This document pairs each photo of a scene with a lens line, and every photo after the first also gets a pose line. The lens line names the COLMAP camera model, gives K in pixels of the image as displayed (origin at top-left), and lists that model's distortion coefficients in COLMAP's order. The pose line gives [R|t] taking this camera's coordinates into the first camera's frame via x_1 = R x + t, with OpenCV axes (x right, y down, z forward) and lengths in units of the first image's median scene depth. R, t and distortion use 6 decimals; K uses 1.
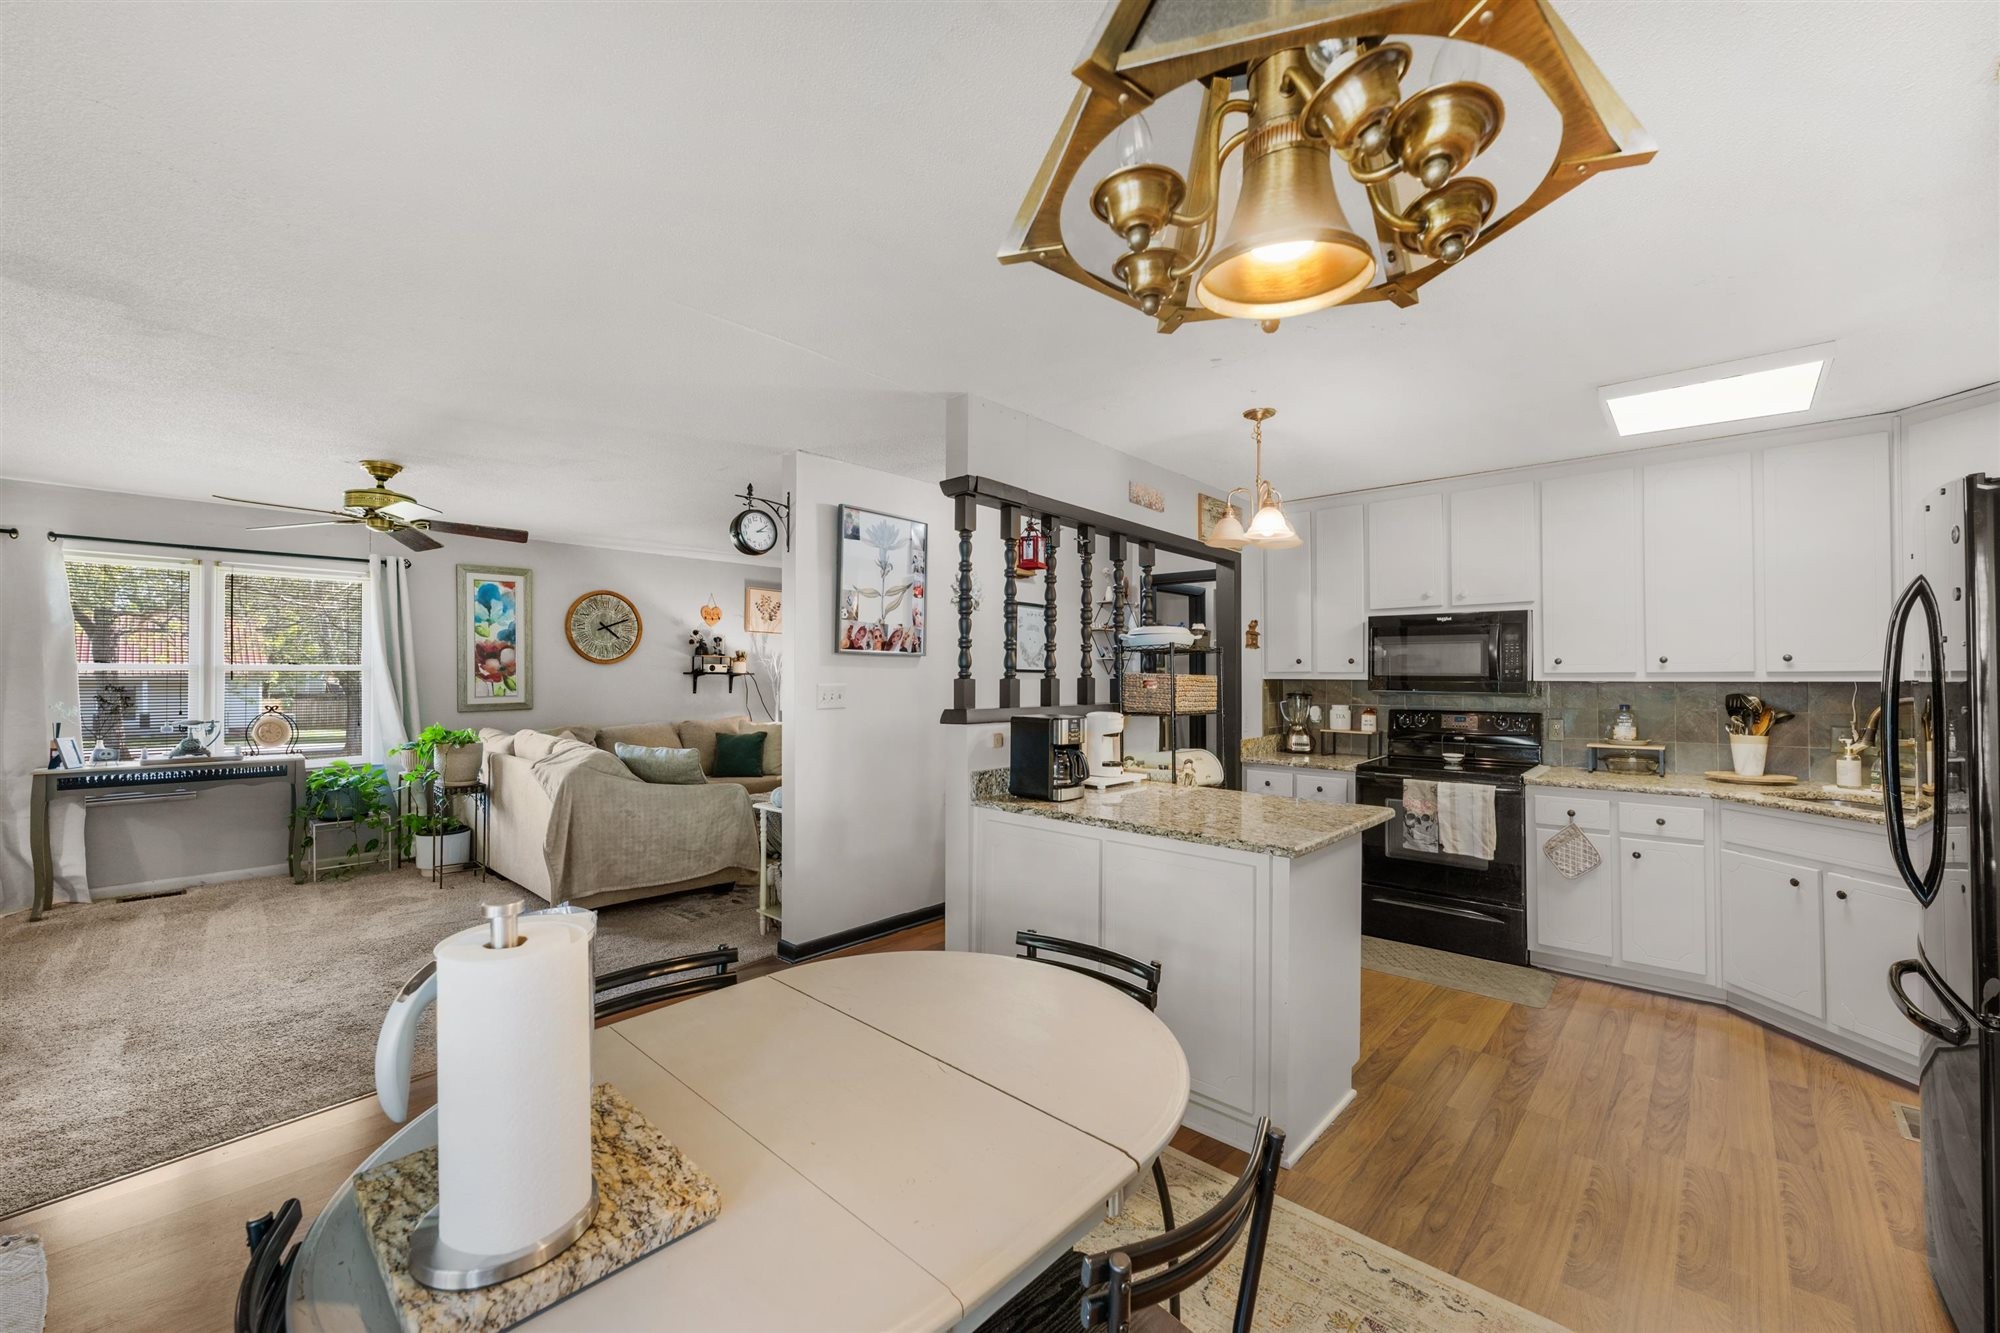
lens RADIAL K [[791.0, 0, 1000.0], [0, 791.0, 666.5], [0, 0, 1]] dist [-0.000223, 0.000029]
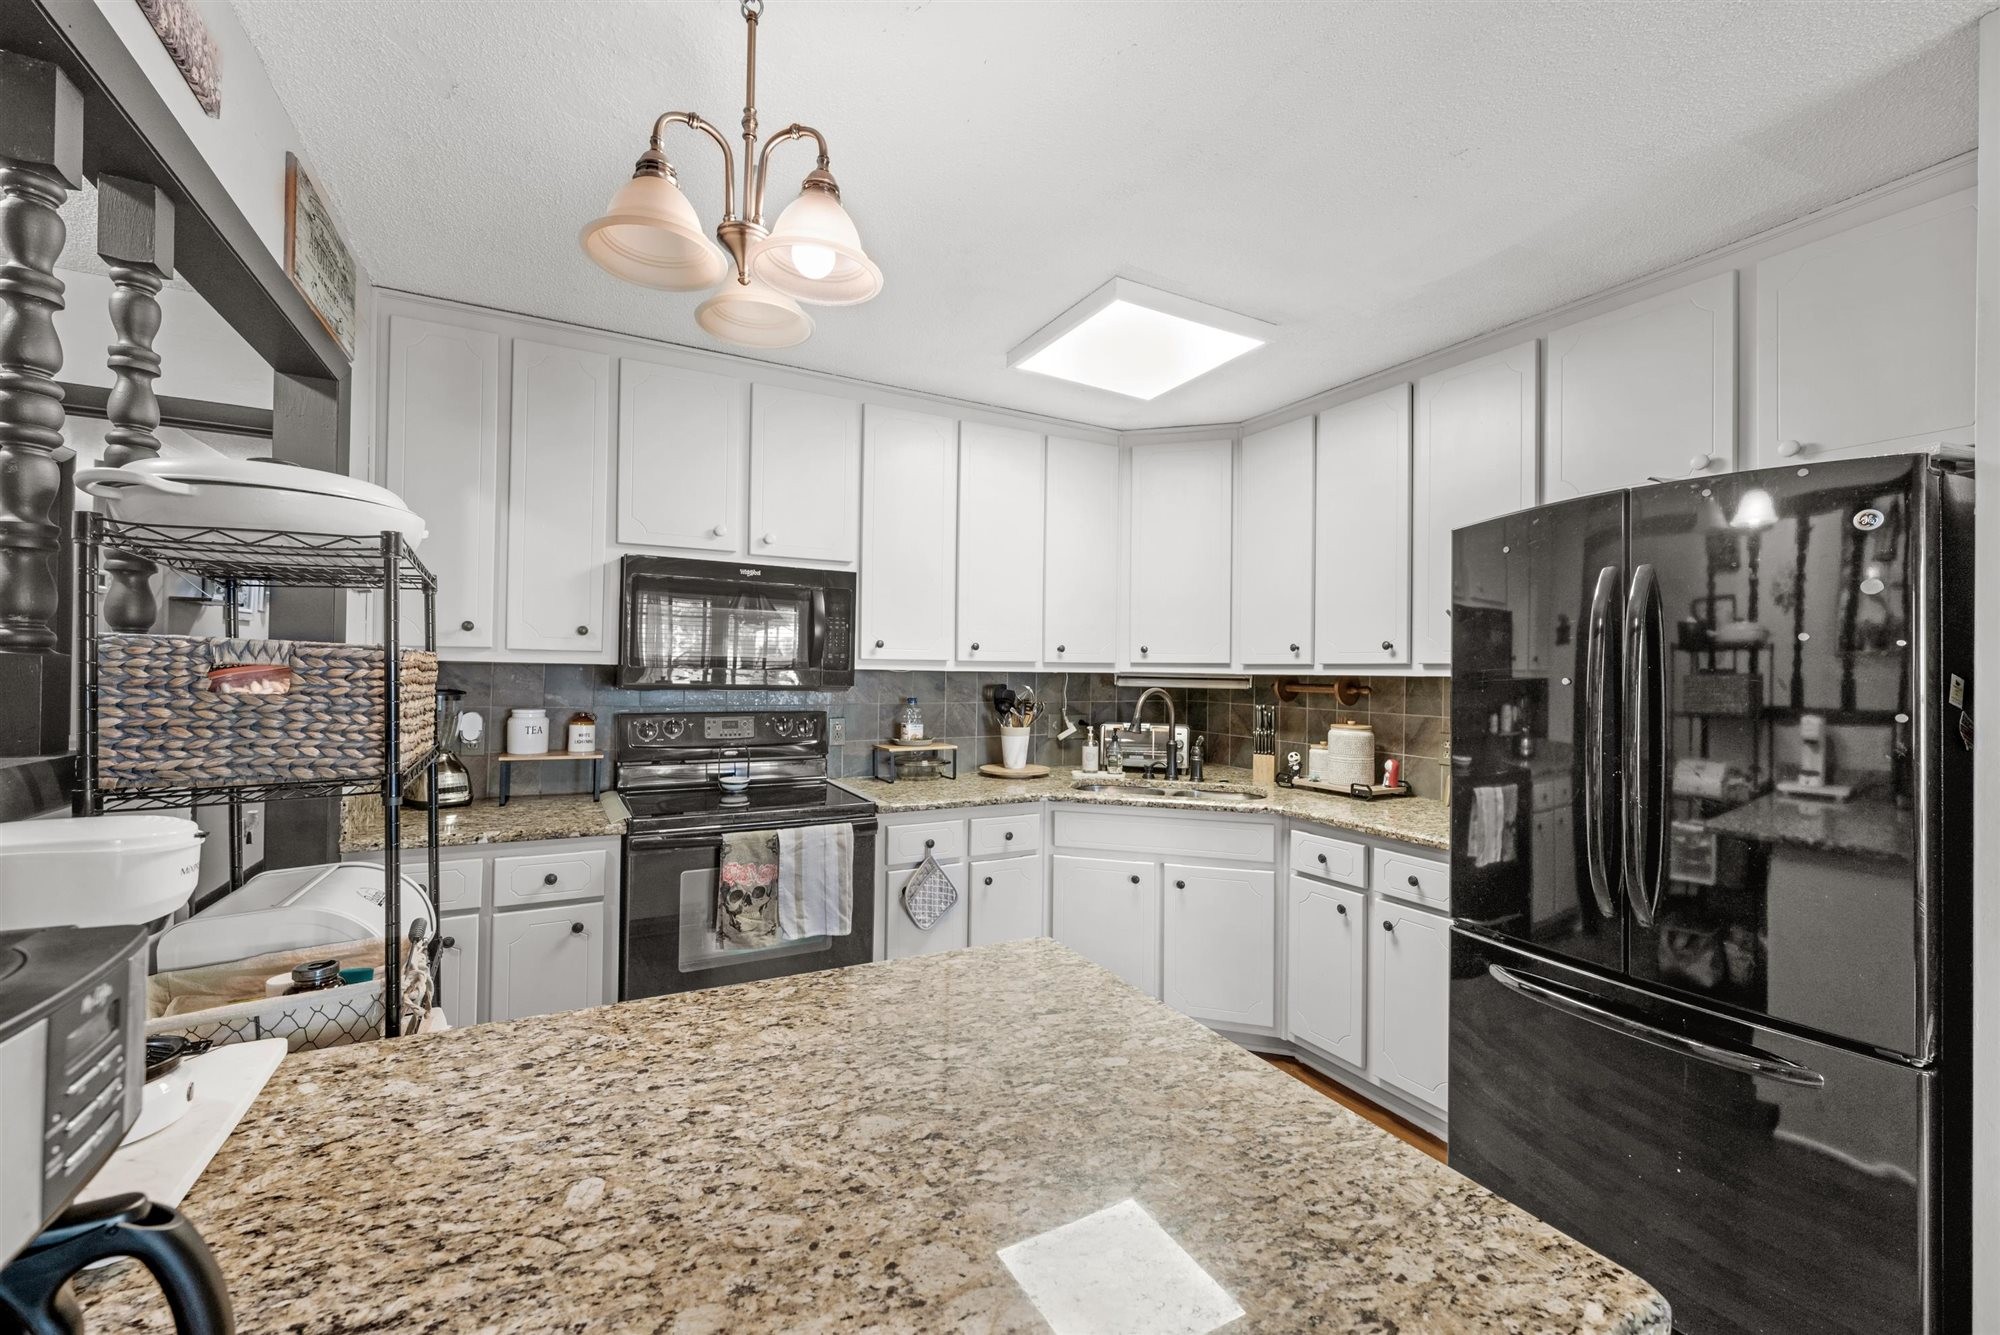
lens RADIAL K [[791.0, 0, 1000.0], [0, 791.0, 667.5], [0, 0, 1]] dist [-0.000223, 0.000029]
pose [[0.321954, 0.003793, 0.946748, 0.019428], [-0.031135, 0.999494, 0.006583, 0.008318], [-0.946243, -0.031597, 0.321909, 0.736982]]
